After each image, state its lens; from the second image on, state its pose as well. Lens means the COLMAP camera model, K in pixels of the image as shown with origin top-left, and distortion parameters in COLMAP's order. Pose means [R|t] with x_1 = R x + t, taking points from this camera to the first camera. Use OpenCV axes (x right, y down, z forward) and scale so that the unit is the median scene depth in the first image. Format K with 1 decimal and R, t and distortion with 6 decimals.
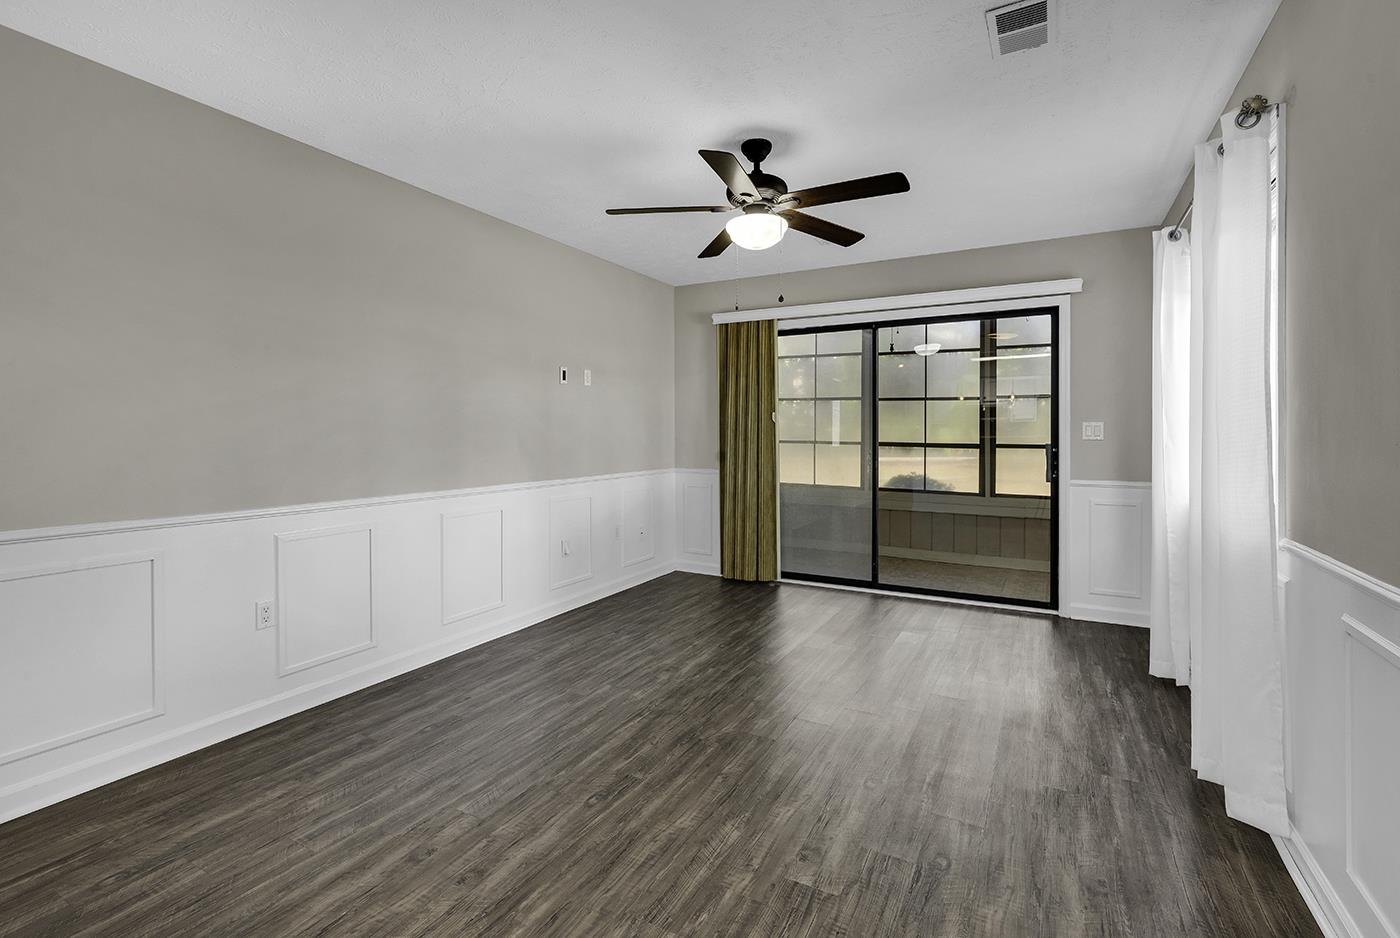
lens RADIAL K [[649.2, 0, 704.2], [0, 649.2, 431.6], [0, 0, 1]] dist [0.001591, -0.000032]
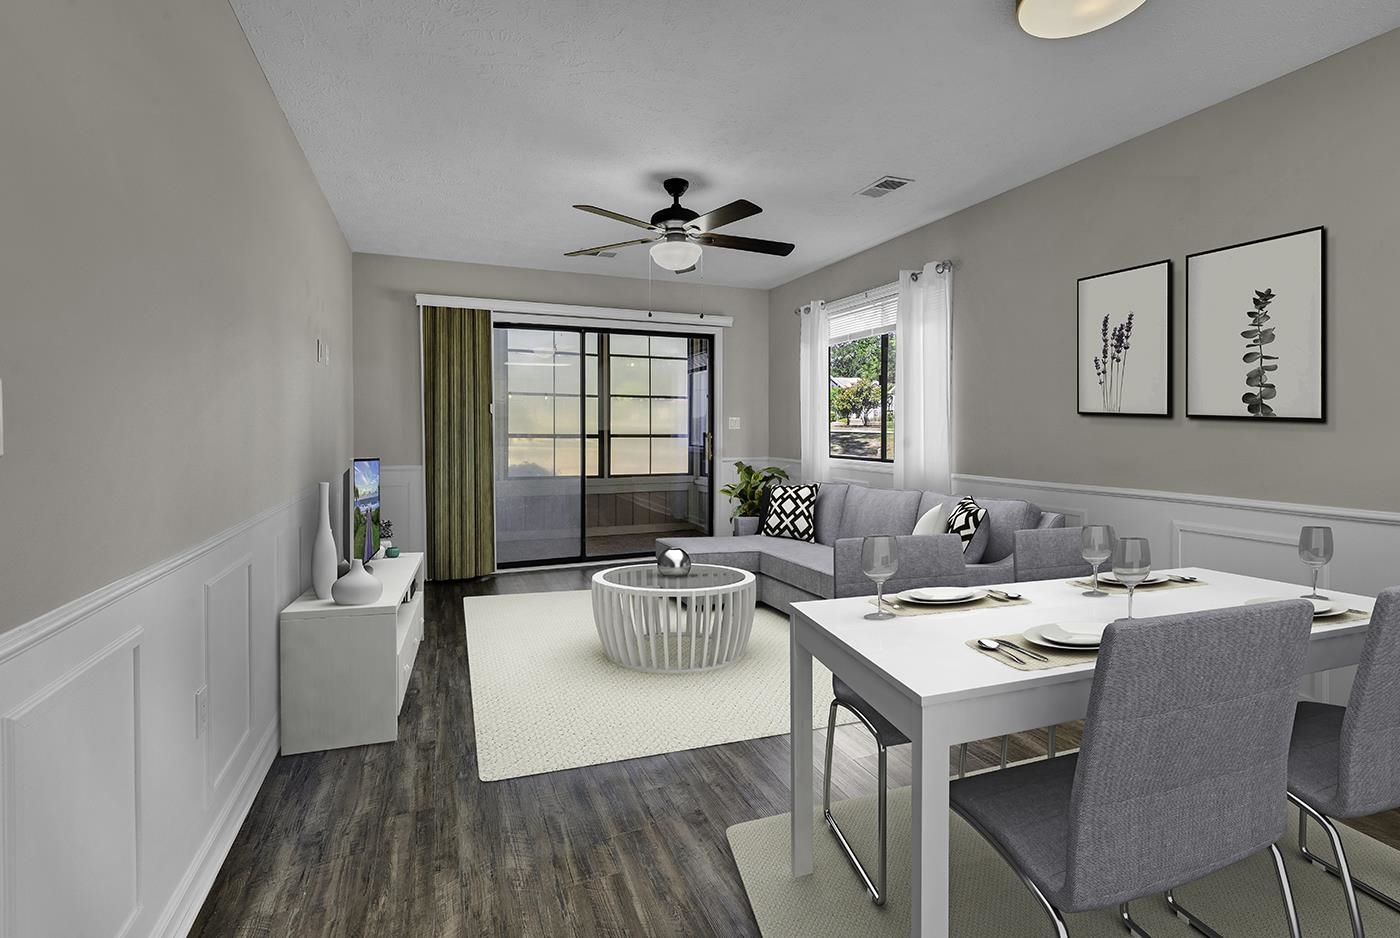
lens RADIAL K [[650.7, 0, 701.2], [0, 650.7, 431.7], [0, 0, 1]] dist [0.047682, -0.000015]
pose [[0.637144, -0.010666, 0.770671, -0.456556], [0.003872, 0.999936, 0.010637, 0.002799], [-0.770735, -0.003793, 0.637145, 0.112545]]
